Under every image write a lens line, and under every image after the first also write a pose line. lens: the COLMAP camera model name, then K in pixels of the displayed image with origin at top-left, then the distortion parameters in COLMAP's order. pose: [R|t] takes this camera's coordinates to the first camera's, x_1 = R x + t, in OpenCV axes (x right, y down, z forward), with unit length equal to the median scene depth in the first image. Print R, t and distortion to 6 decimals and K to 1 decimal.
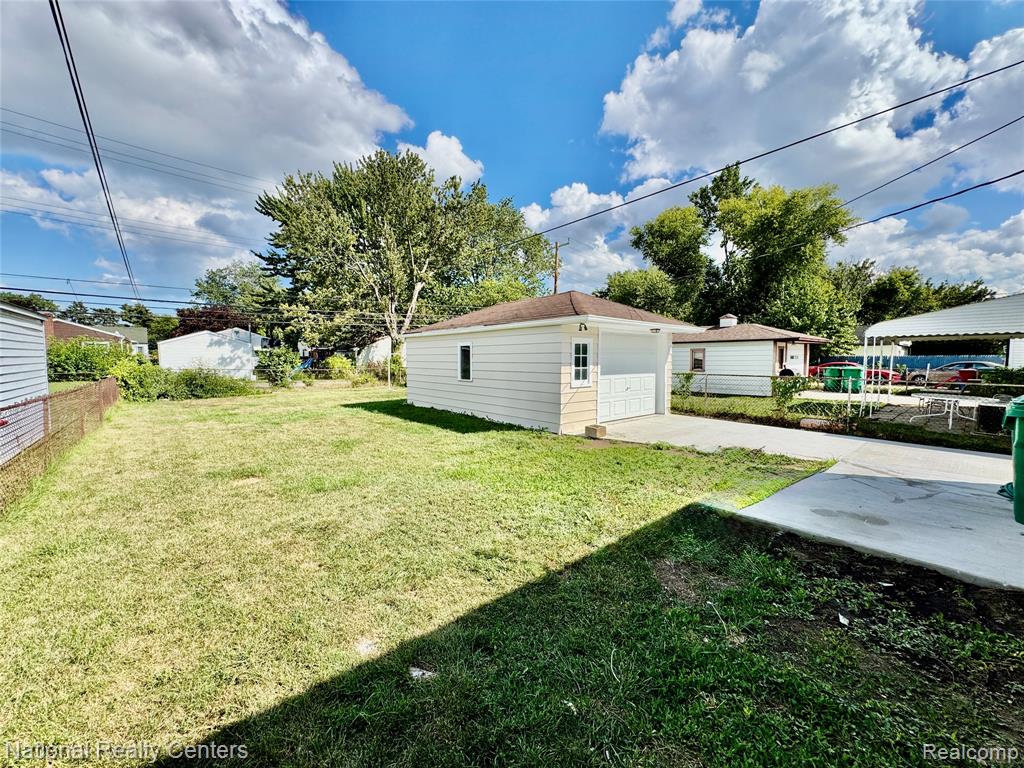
lens RADIAL K [[409.0, 0, 512.0], [0, 409.0, 384.0], [0, 0, 1]] dist [0.002086, 0.000208]
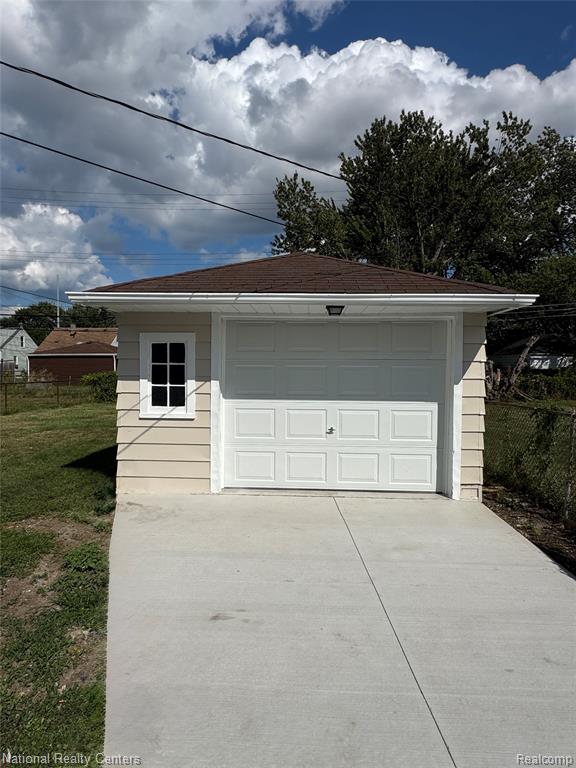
lens RADIAL K [[466.5, 0, 288.0], [0, 466.5, 384.0], [0, 0, 1]] dist [-0.001300, -0.000187]
pose [[0.716726, 0.030429, -0.696690, 0.300852], [-0.050458, 0.998692, -0.008289, -0.017720], [0.695527, 0.041094, 0.717324, 0.262381]]
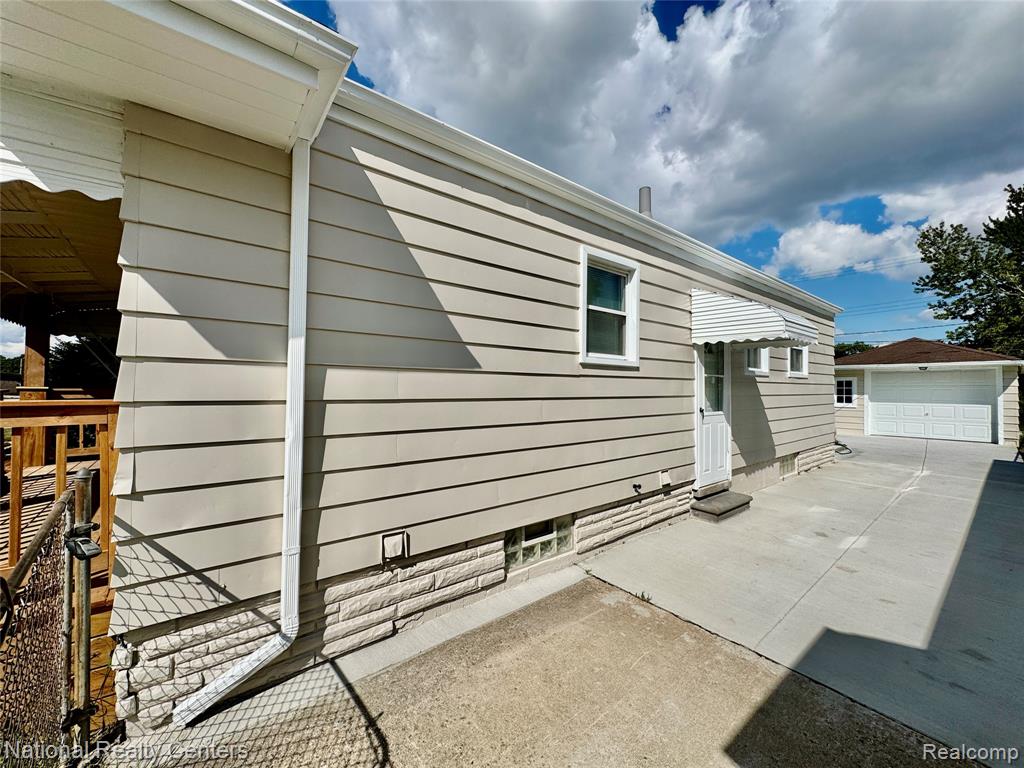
lens RADIAL K [[409.0, 0, 512.0], [0, 409.0, 384.0], [0, 0, 1]] dist [0.002086, 0.000208]
pose [[-0.033366, -0.017029, -0.999298, 0.742813], [-0.071127, 0.997360, -0.014621, 0.013043], [0.996909, 0.070589, -0.034489, -0.105435]]
